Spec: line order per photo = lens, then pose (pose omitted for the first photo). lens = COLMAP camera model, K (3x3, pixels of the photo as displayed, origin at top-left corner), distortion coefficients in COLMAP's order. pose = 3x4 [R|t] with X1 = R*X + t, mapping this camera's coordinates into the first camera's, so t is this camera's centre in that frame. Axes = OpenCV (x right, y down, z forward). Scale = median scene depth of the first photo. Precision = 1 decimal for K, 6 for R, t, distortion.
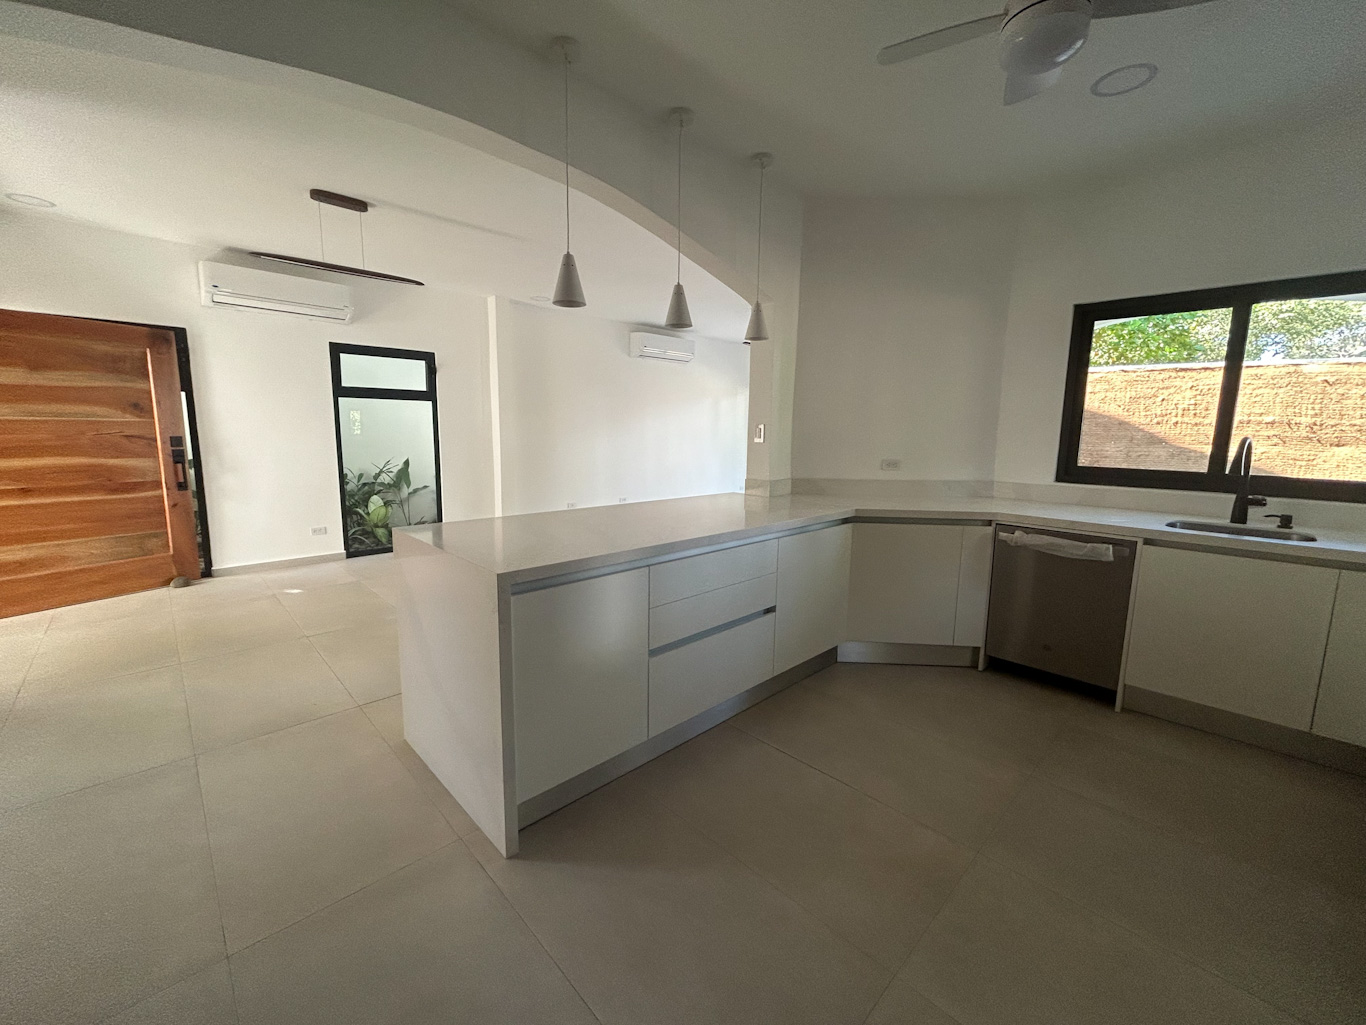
lens RADIAL K [[552.7, 0, 684.8], [0, 552.7, 506.1], [0, 0, 1]] dist [0.001495, -0.000352]
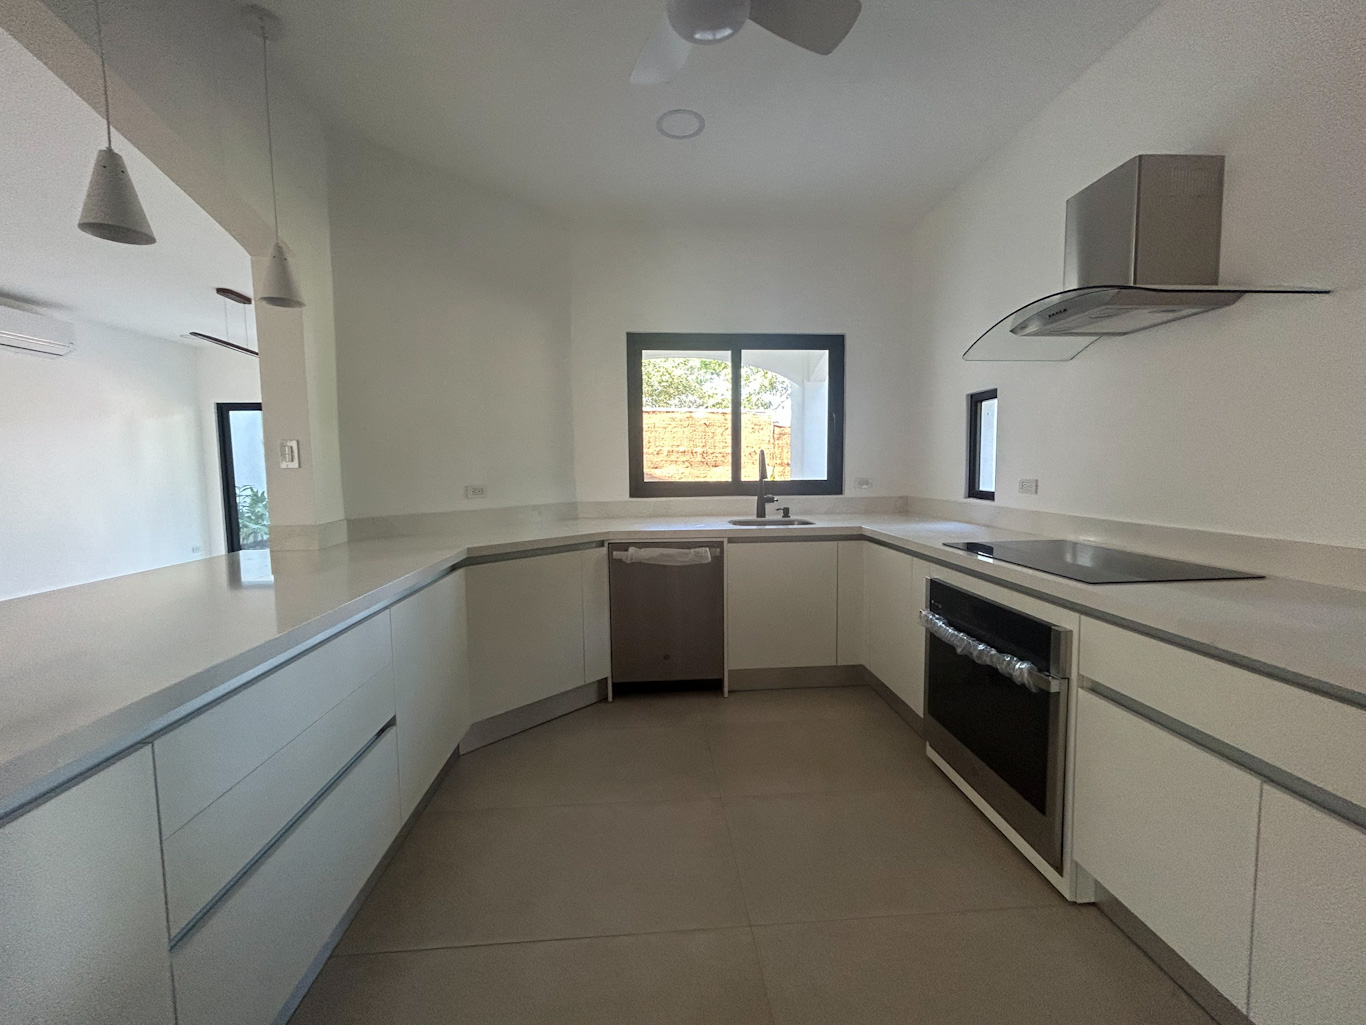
lens RADIAL K [[552.7, 0, 684.8], [0, 552.7, 506.1], [0, 0, 1]] dist [0.001495, -0.000352]
pose [[0.640712, -0.079131, 0.763693, -0.076212], [0.130759, 0.991390, -0.006979, -0.008139], [-0.756565, 0.104331, 0.645542, 0.278434]]
